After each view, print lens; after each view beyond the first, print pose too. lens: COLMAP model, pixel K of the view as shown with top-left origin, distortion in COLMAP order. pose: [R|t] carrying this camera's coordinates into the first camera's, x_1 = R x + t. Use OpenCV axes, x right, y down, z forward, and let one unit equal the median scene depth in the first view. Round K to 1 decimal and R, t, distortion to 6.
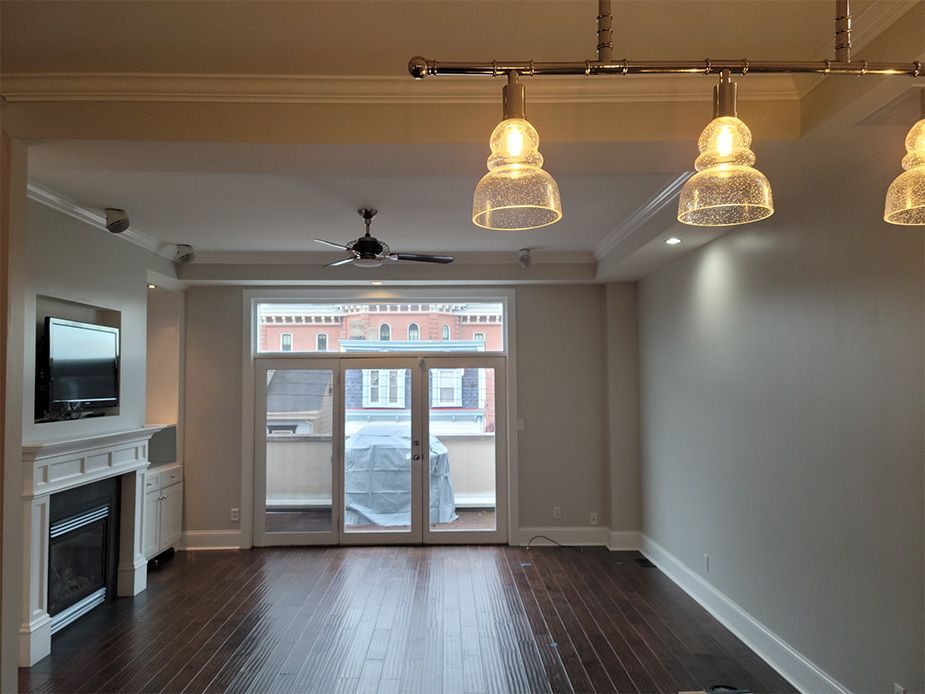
lens RADIAL K [[729.3, 0, 462.5], [0, 729.3, 347.0], [0, 0, 1]] dist [0.108590, -0.143697]
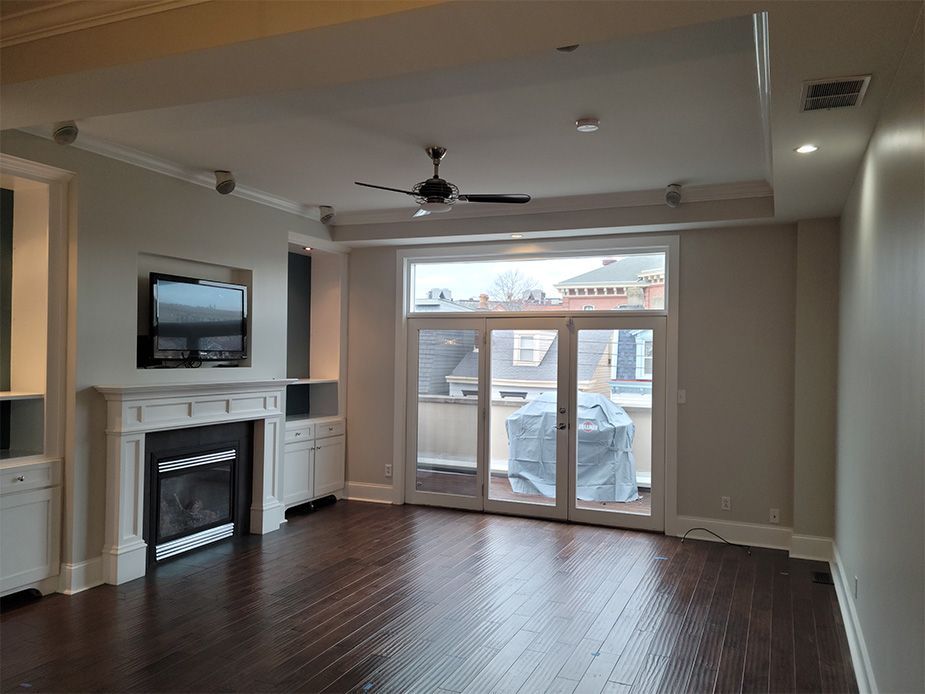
lens RADIAL K [[729.3, 0, 462.5], [0, 729.3, 347.0], [0, 0, 1]] dist [0.108590, -0.143697]
pose [[0.910847, 0.016037, -0.412433, 0.201441], [-0.000800, 0.999312, 0.037090, 0.018422], [0.412744, -0.033453, 0.910233, 0.122608]]
